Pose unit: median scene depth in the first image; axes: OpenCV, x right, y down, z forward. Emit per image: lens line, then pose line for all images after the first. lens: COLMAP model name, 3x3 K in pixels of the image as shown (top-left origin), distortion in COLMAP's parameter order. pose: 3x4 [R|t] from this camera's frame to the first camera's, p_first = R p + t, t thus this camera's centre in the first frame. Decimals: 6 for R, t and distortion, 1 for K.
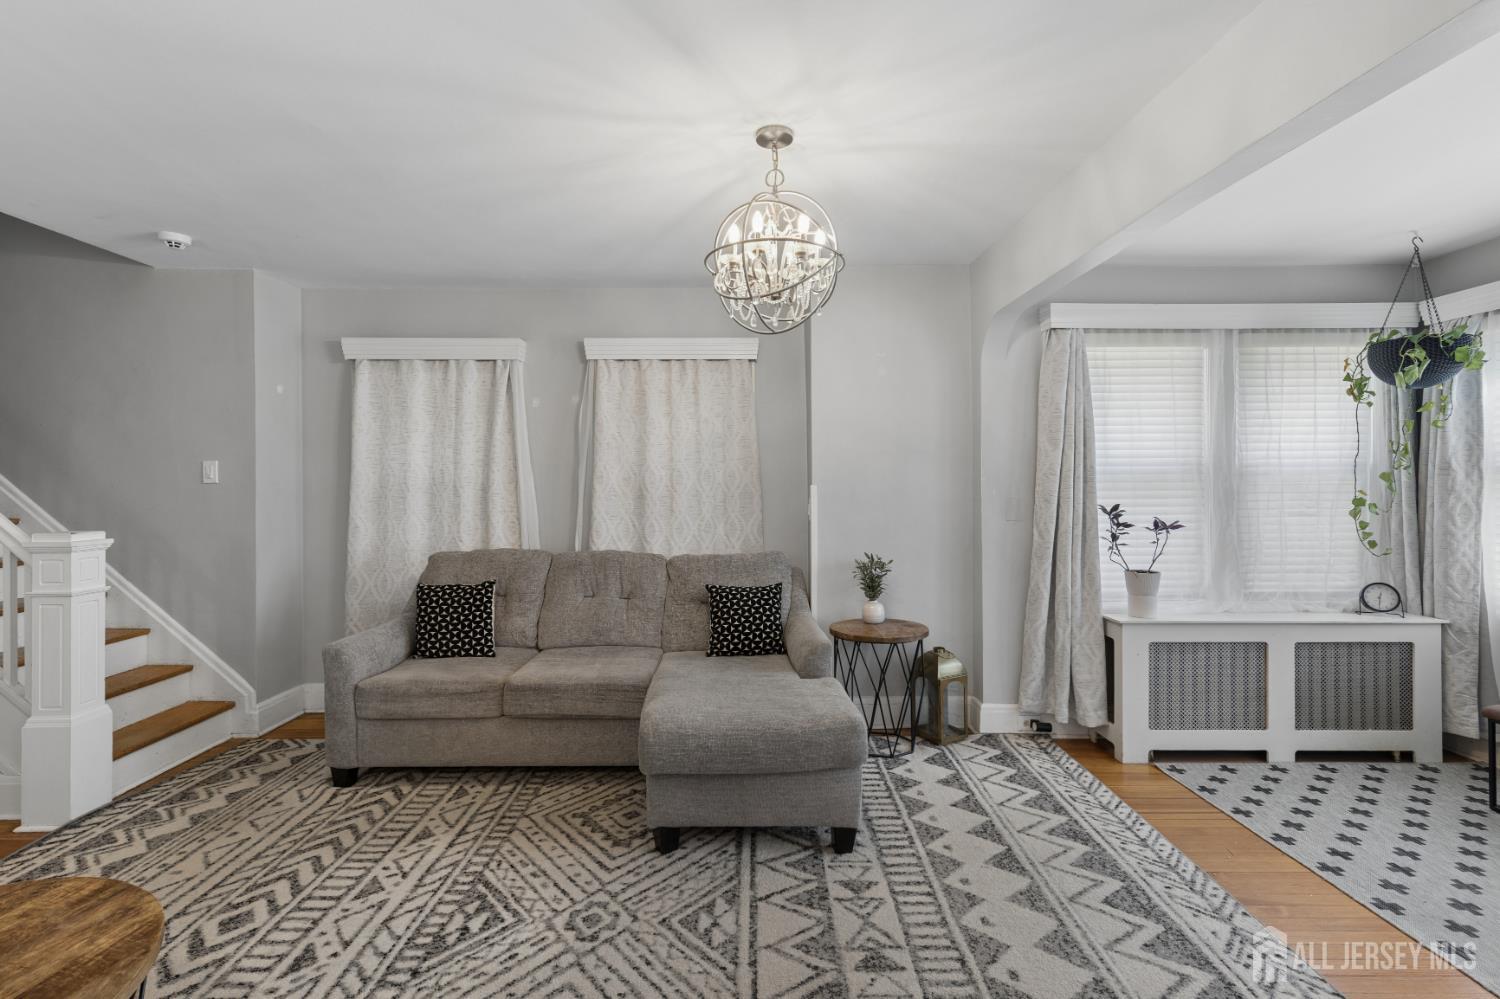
lens RADIAL K [[685.7, 0, 738.5], [0, 685.7, 488.3], [0, 0, 1]] dist [0.004220, 0.000169]
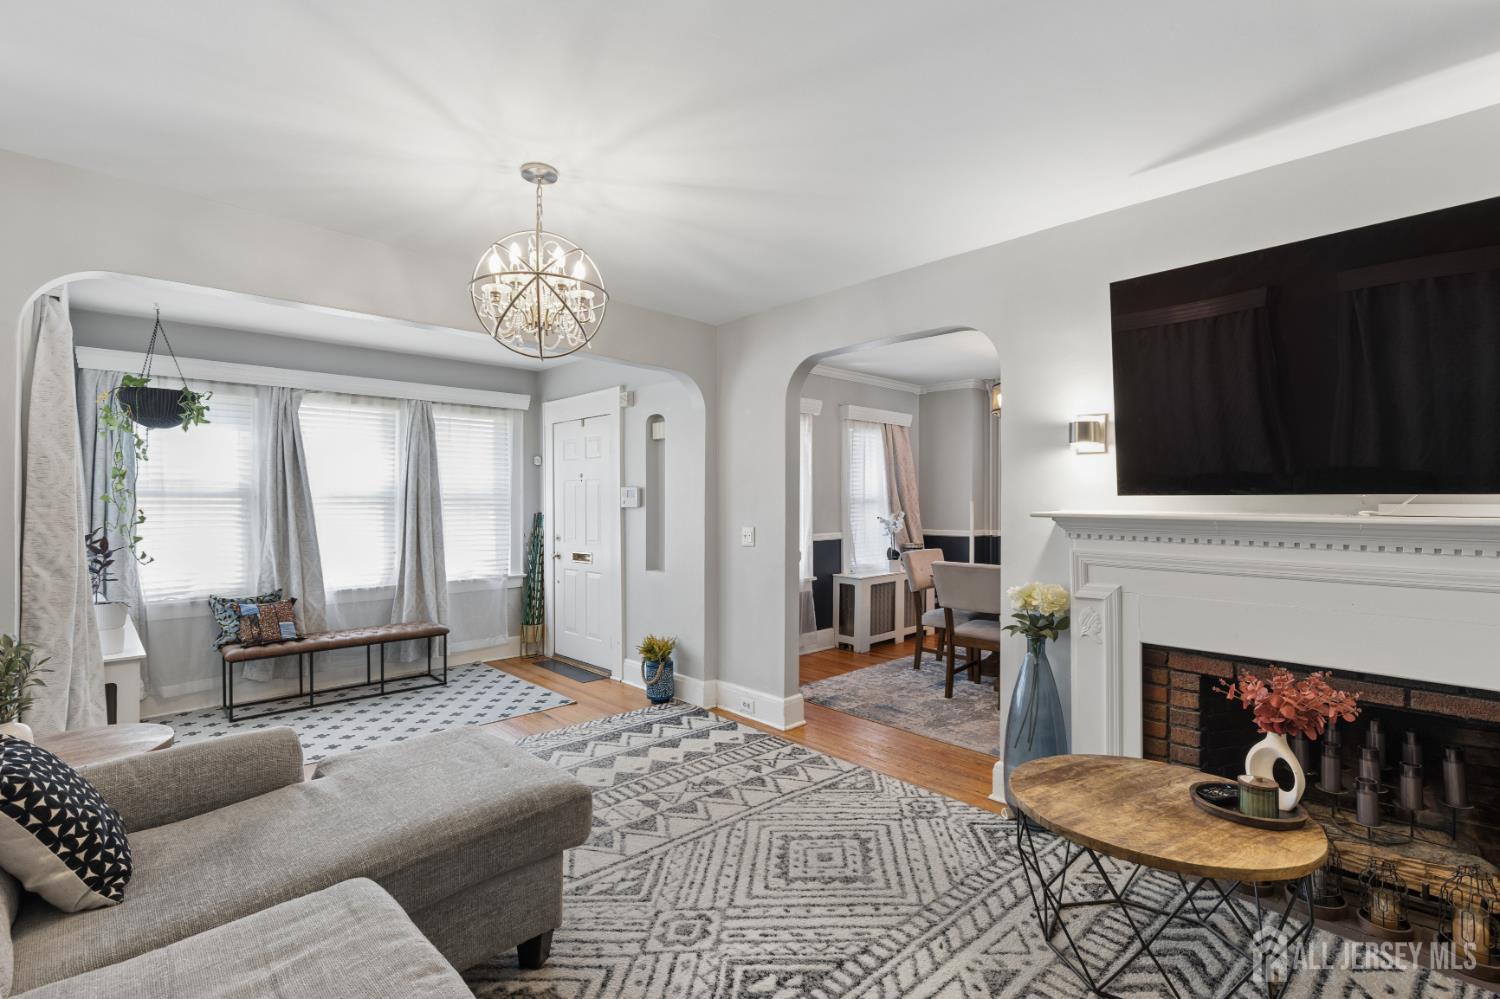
lens RADIAL K [[689.7, 0, 745.3], [0, 689.7, 510.5], [0, 0, 1]] dist [0.001256, -0.000081]
pose [[-0.681230, -0.006836, 0.732037, -0.622337], [0.006625, 0.999858, 0.015501, -0.005975], [-0.732039, 0.015410, -0.681088, 0.989660]]
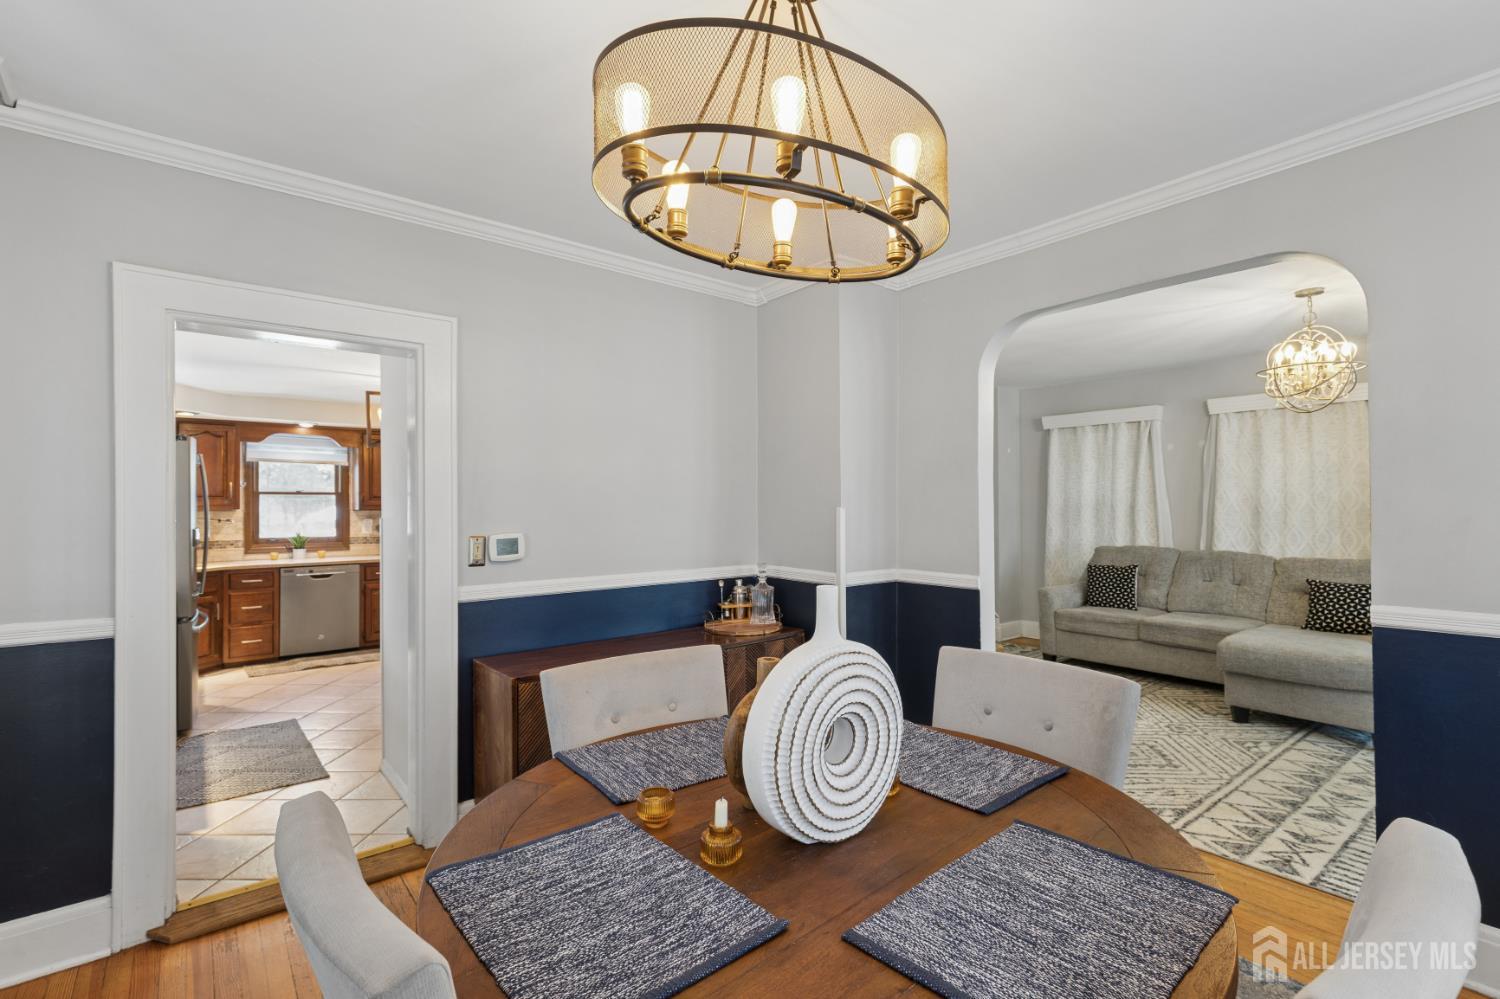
lens RADIAL K [[688.5, 0, 750.0], [0, 688.5, 499.5], [0, 0, 1]] dist [0.004512, 0.000418]
pose [[0.629795, -0.004947, -0.776746, 0.329271], [-0.001944, 0.999967, -0.007944, -0.001594], [0.776759, 0.006513, 0.629764, -0.721186]]
